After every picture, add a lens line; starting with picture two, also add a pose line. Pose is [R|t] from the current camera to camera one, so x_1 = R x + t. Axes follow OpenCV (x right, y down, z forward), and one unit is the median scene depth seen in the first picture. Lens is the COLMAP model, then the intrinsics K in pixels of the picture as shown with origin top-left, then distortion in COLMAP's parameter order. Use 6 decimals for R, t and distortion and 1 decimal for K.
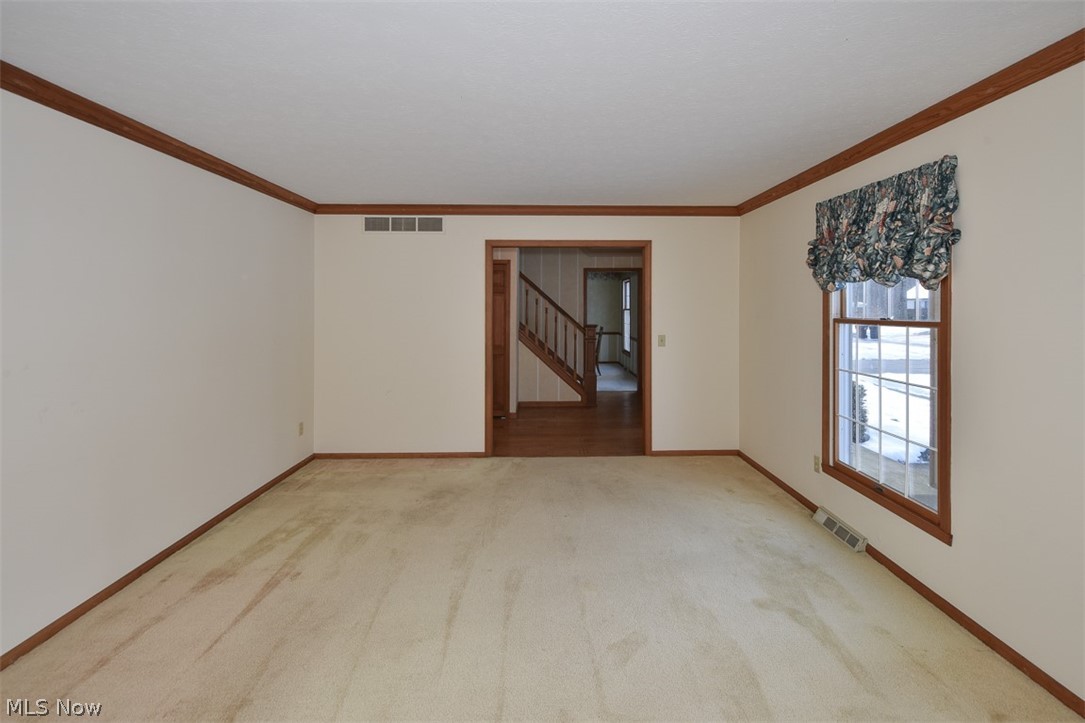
lens RADIAL K [[485.7, 0, 550.2], [0, 485.7, 308.1], [0, 0, 1]] dist [0.003532, -0.002760]
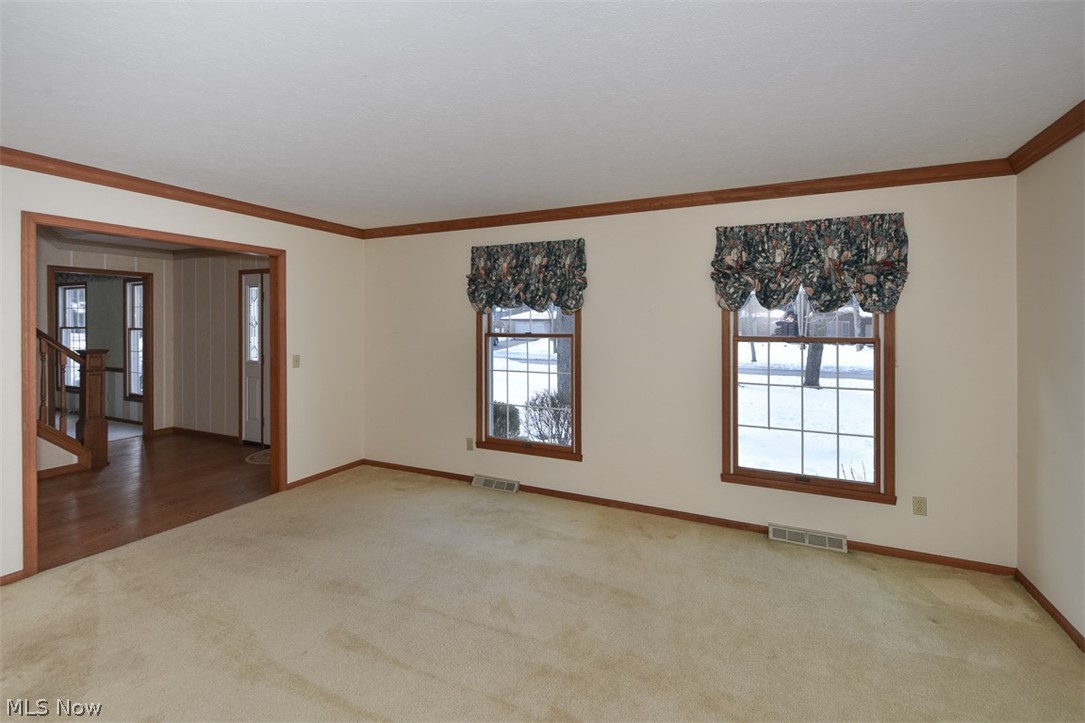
lens RADIAL K [[485.7, 0, 553.3], [0, 485.7, 326.3], [0, 0, 1]] dist [0.003532, -0.002760]
pose [[0.433847, -0.001661, 0.900985, -0.574962], [-0.000001, 0.999998, 0.001844, -0.001100], [-0.900986, -0.000801, 0.433846, 0.241396]]
